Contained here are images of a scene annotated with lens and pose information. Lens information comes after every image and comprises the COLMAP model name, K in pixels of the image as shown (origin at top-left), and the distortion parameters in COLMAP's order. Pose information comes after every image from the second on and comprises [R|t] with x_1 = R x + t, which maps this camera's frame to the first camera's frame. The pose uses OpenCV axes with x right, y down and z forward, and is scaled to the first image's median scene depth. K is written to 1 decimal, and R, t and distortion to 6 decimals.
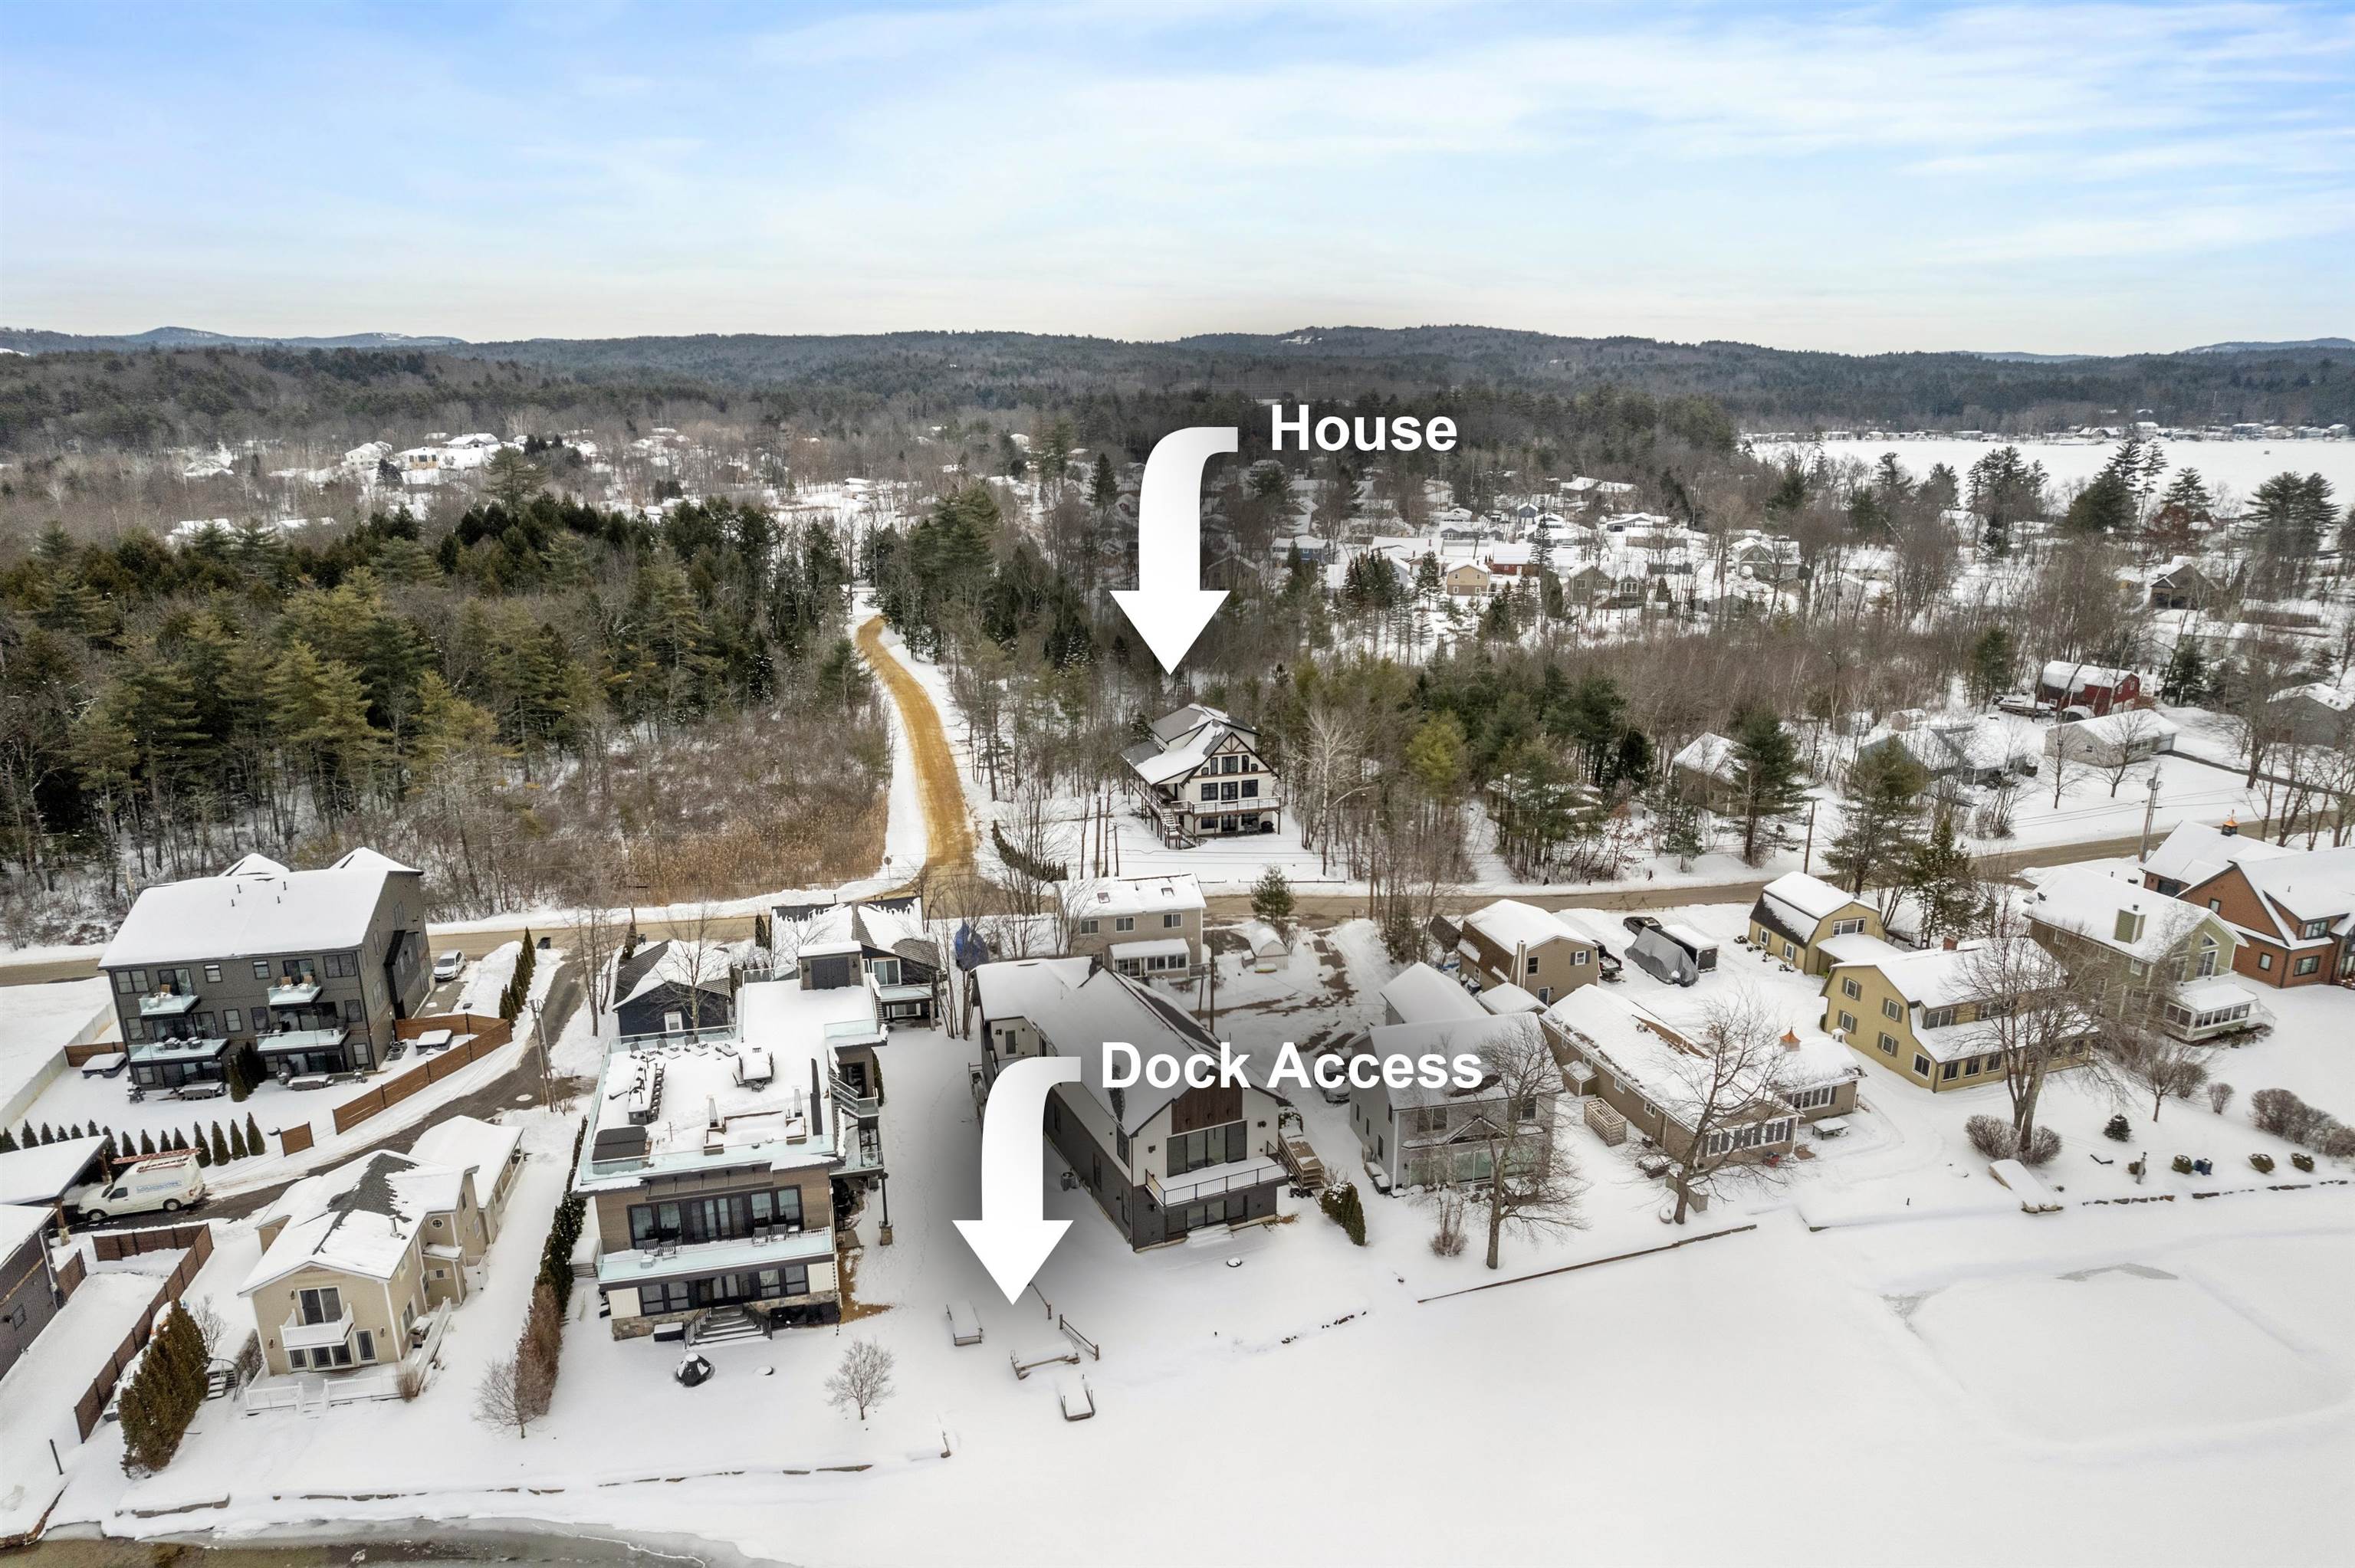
lens RADIAL K [[1511.9, 0, 1177.5], [0, 1511.9, 784.0], [0, 0, 1]] dist [-0.043264, -0.000365]
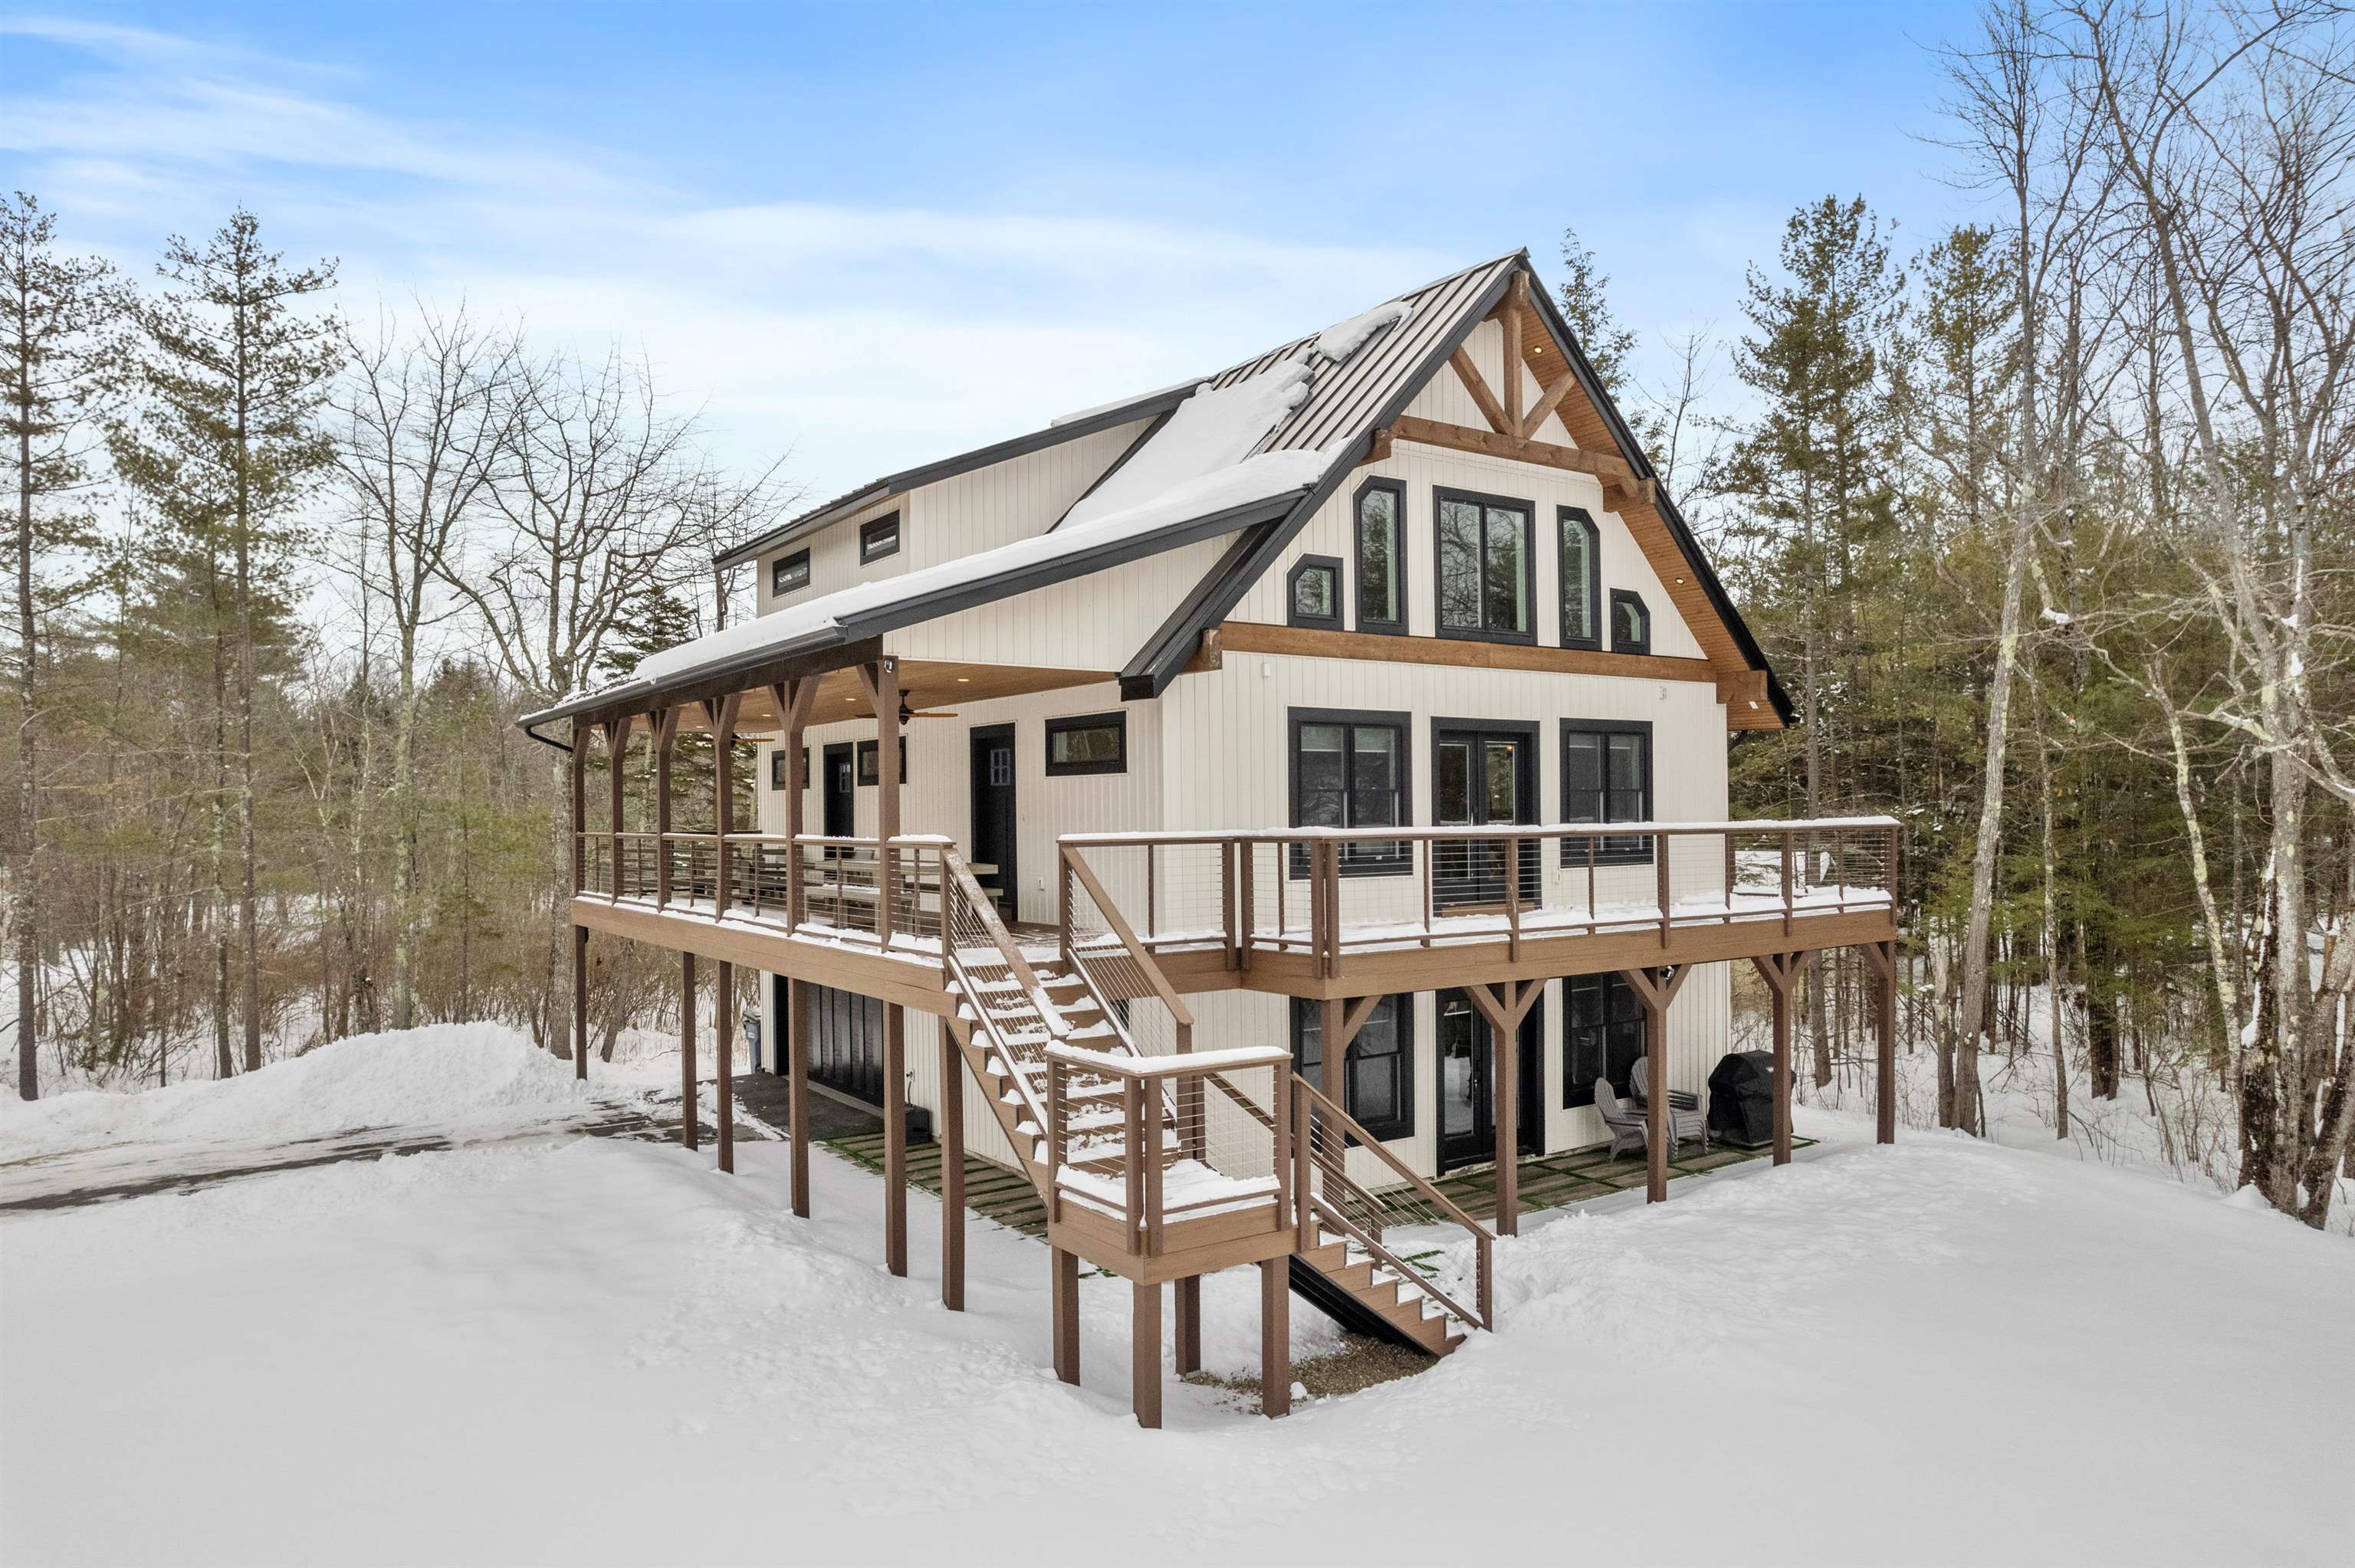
lens RADIAL K [[1511.9, 0, 1177.5], [0, 1511.9, 784.0], [0, 0, 1]] dist [-0.043264, -0.000365]
pose [[0.947174, -0.000219, 0.320720, -0.025714], [0.093611, 0.956644, -0.275807, 0.033187], [-0.306754, 0.291260, 0.906129, 0.901869]]
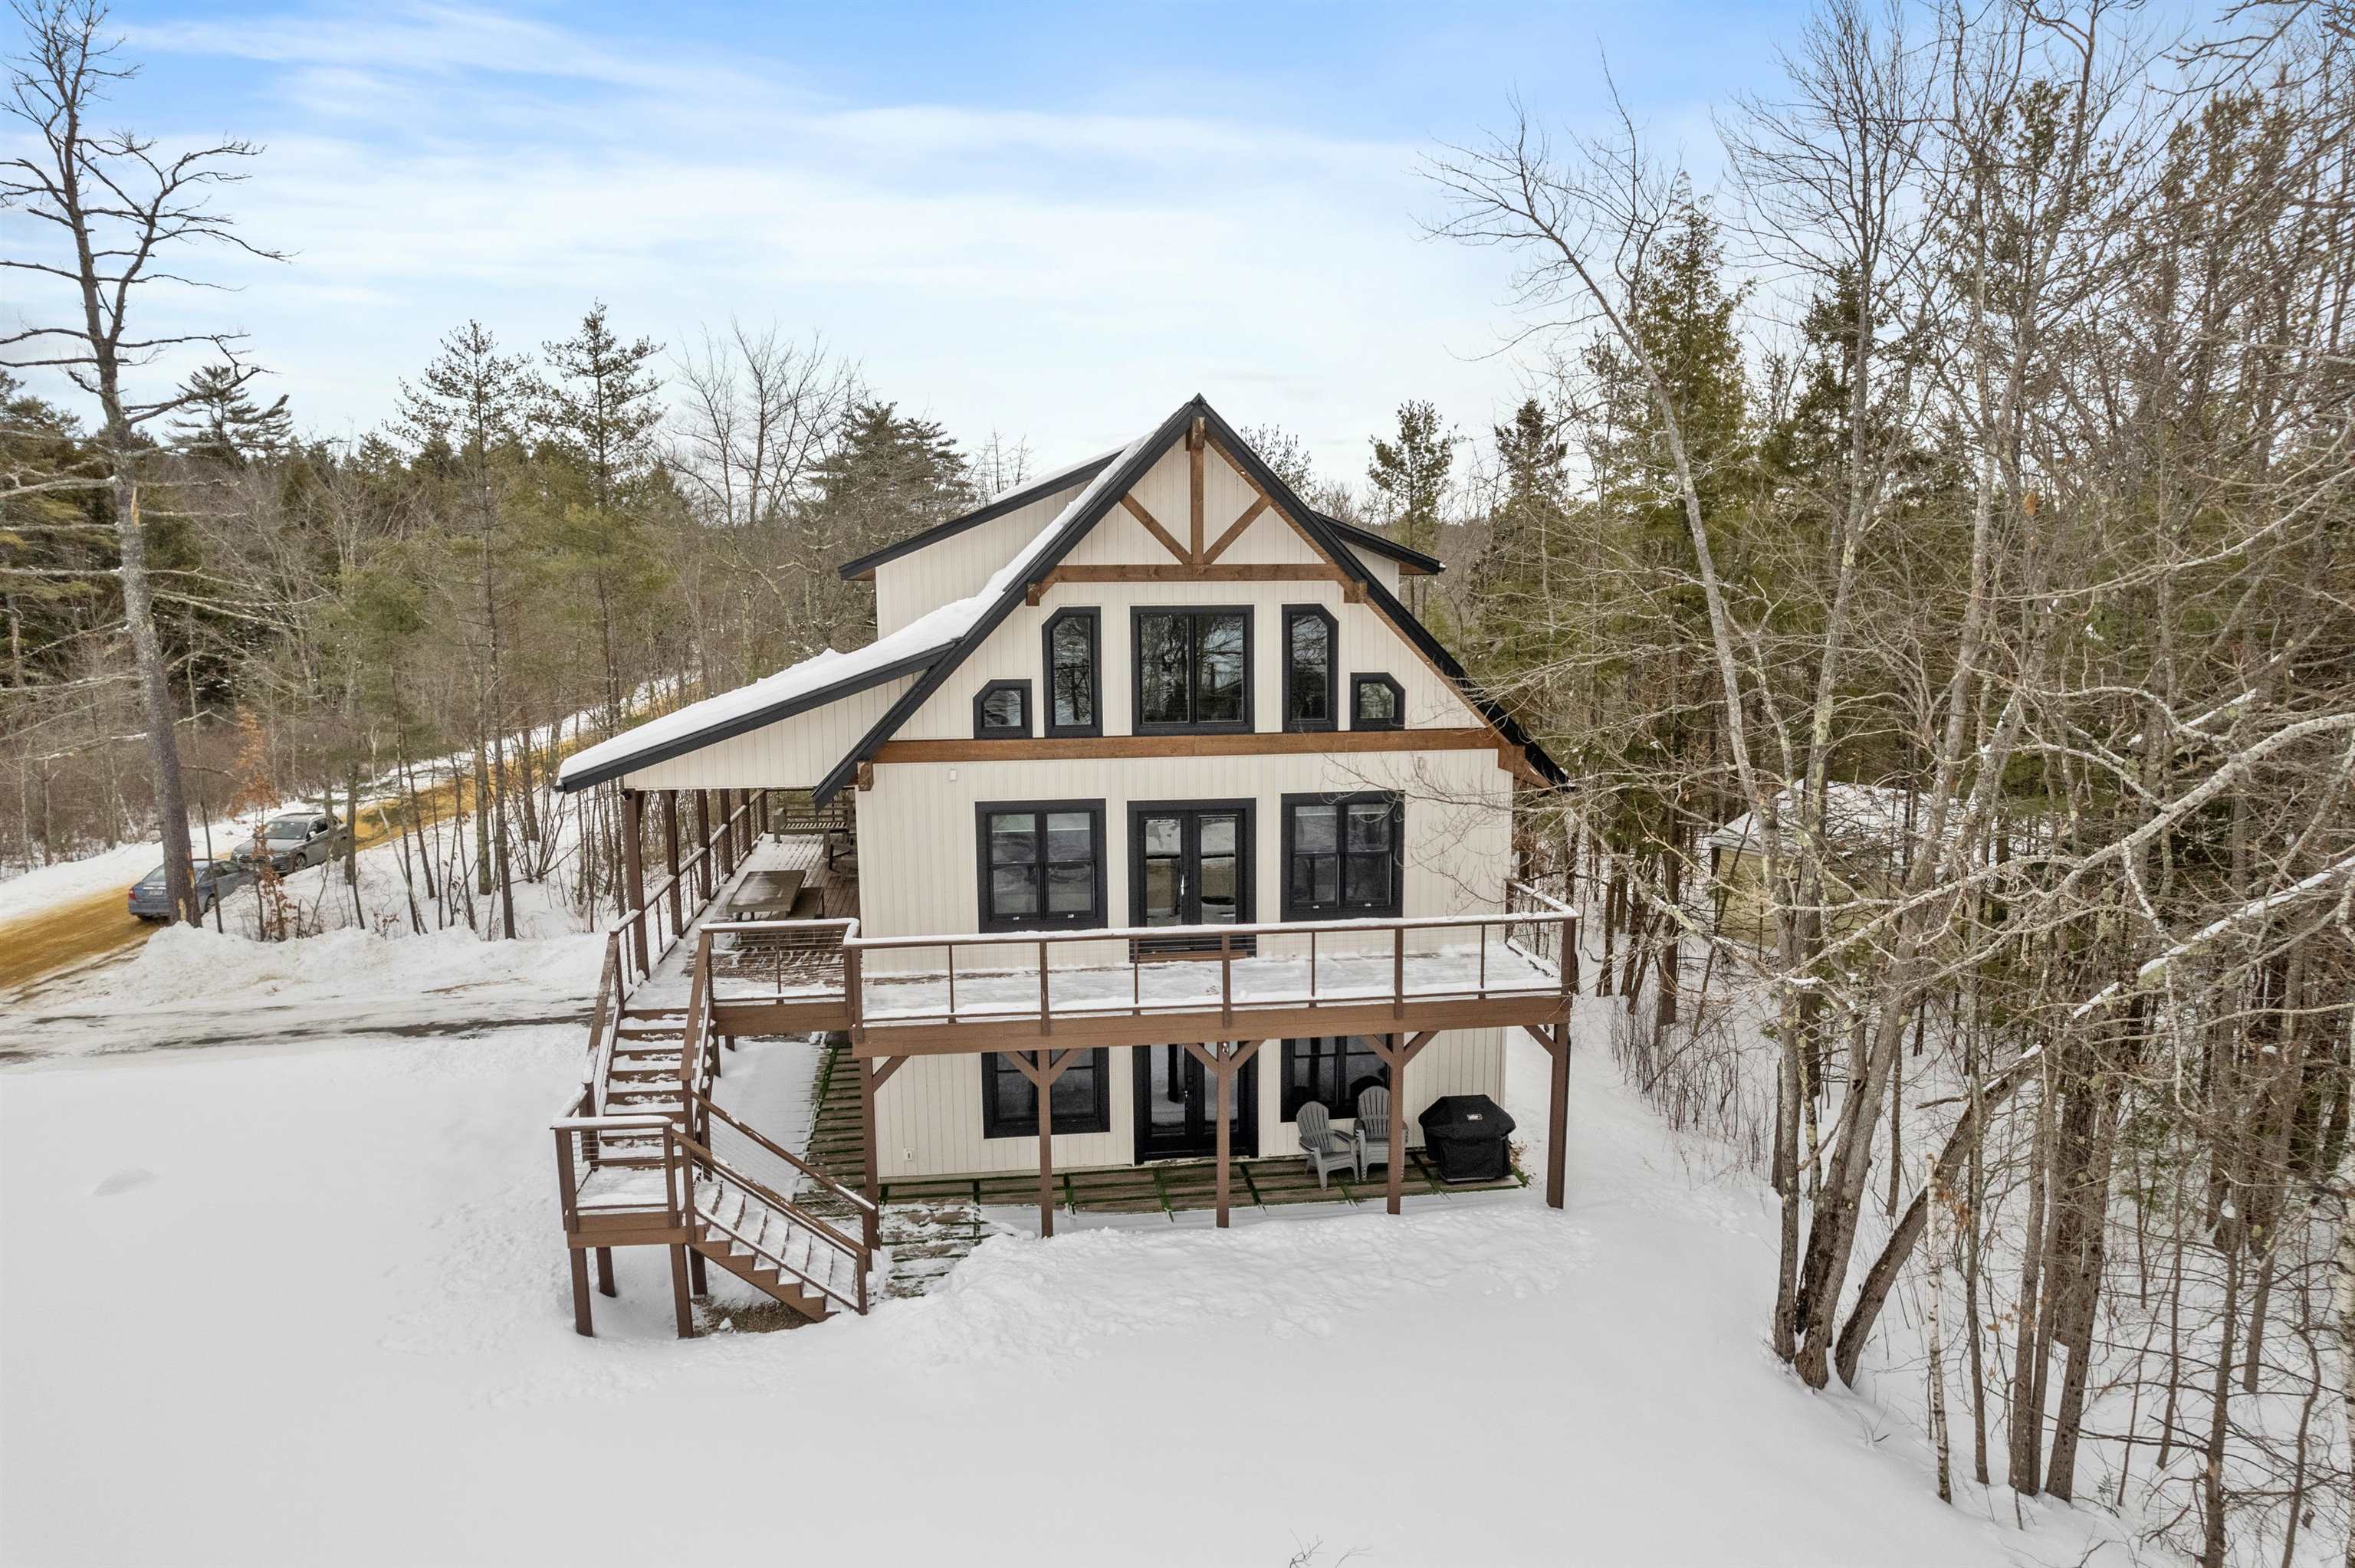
lens RADIAL K [[1511.9, 0, 1177.5], [0, 1511.9, 784.0], [0, 0, 1]] dist [-0.043264, -0.000365]
pose [[0.989287, 0.012855, -0.145418, 0.053124], [-0.032999, 0.990025, -0.136975, 0.015901], [0.142207, 0.140306, 0.979843, 0.863562]]
